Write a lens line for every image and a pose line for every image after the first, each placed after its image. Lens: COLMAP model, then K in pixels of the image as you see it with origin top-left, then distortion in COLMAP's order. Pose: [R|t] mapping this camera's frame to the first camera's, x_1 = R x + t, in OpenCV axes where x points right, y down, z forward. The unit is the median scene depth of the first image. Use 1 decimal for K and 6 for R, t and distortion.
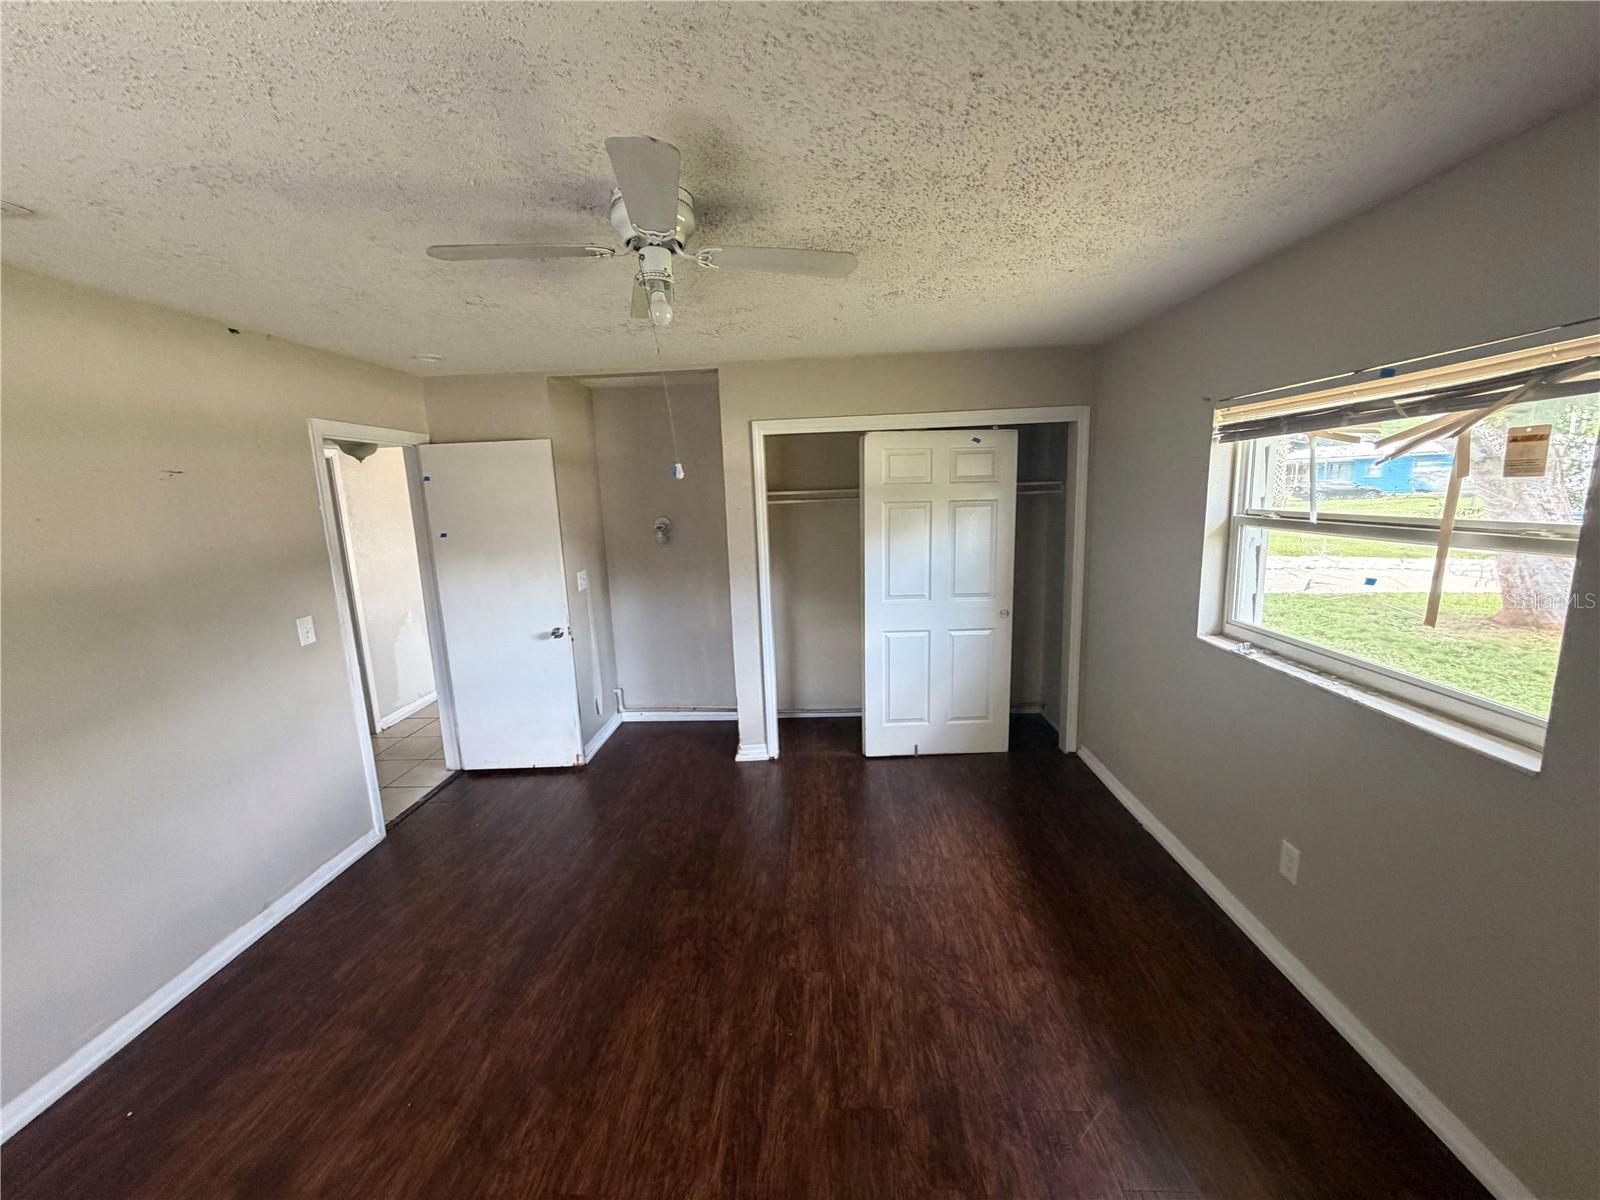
lens RADIAL K [[637.7, 0, 791.9], [0, 637.7, 604.3], [0, 0, 1]] dist [-0.000091, -0.000432]
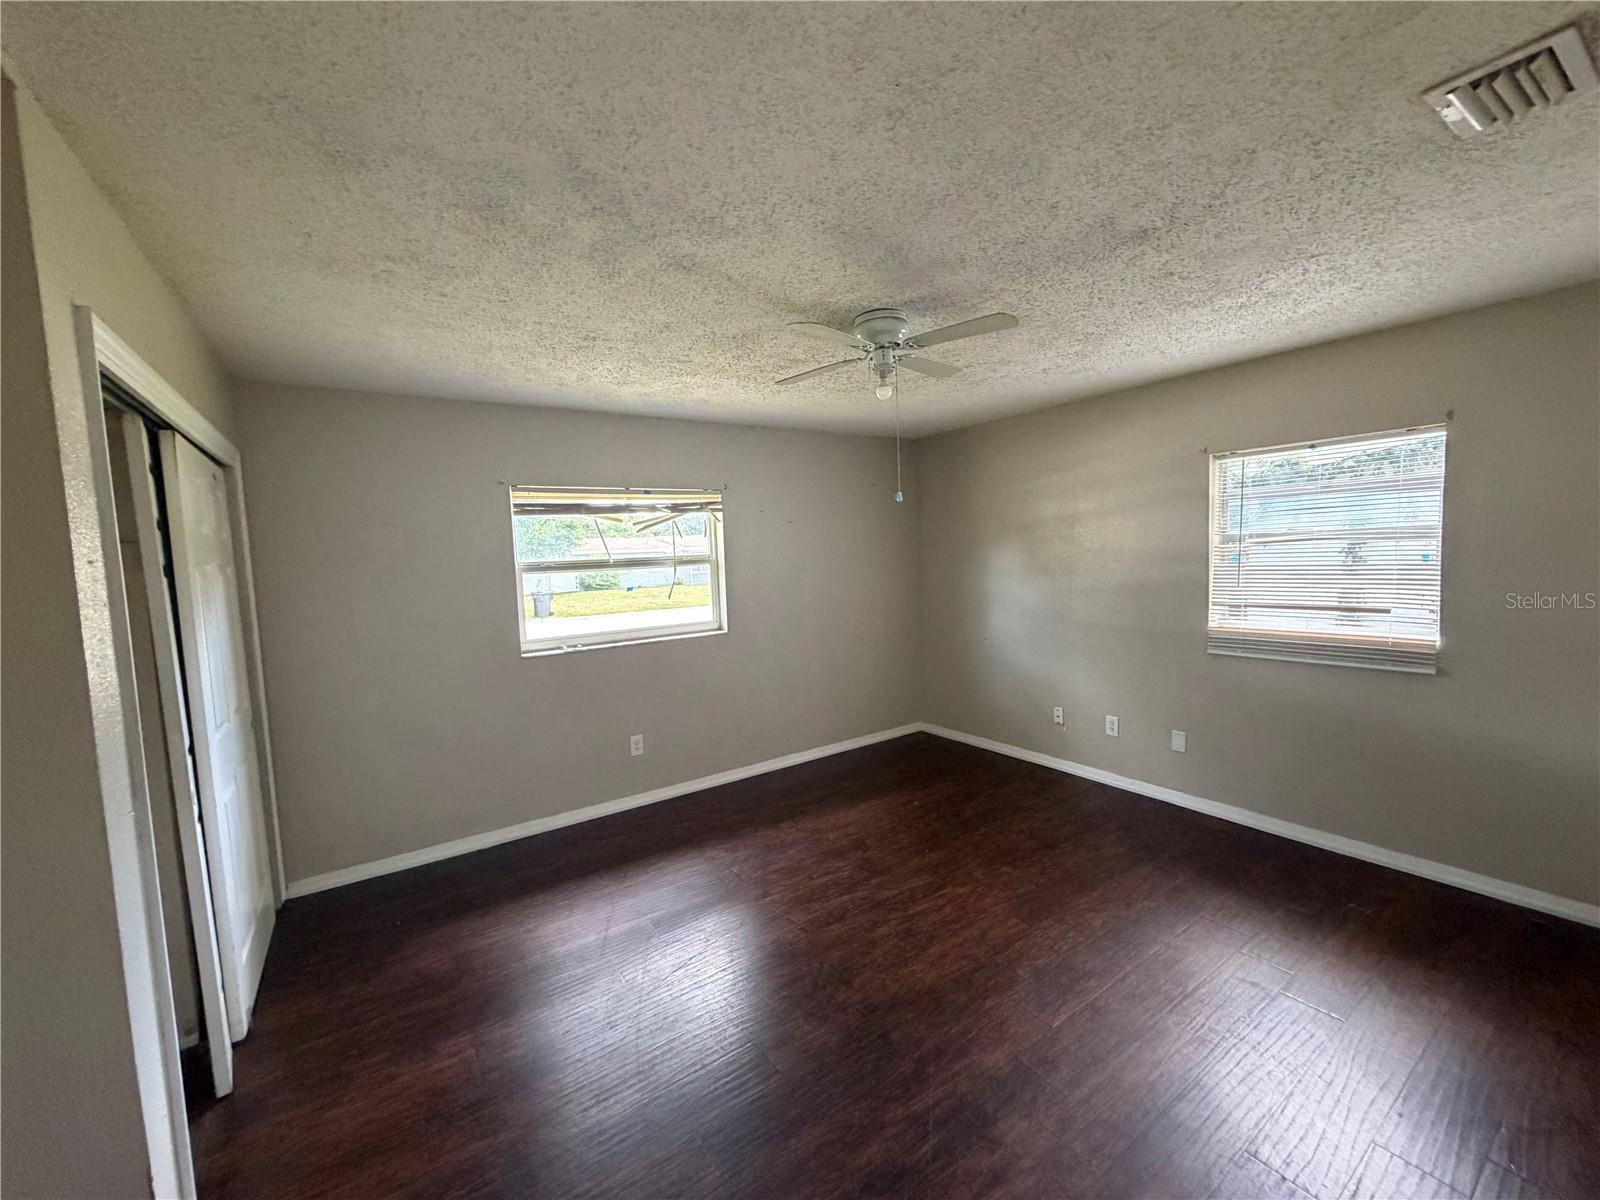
lens RADIAL K [[637.7, 0, 791.9], [0, 637.7, 604.3], [0, 0, 1]] dist [-0.000091, -0.000432]
pose [[-0.594082, -0.006371, 0.804379, -1.128513], [0.204991, 0.965755, 0.159047, -0.220888], [-0.777846, 0.259377, -0.572432, 1.887621]]
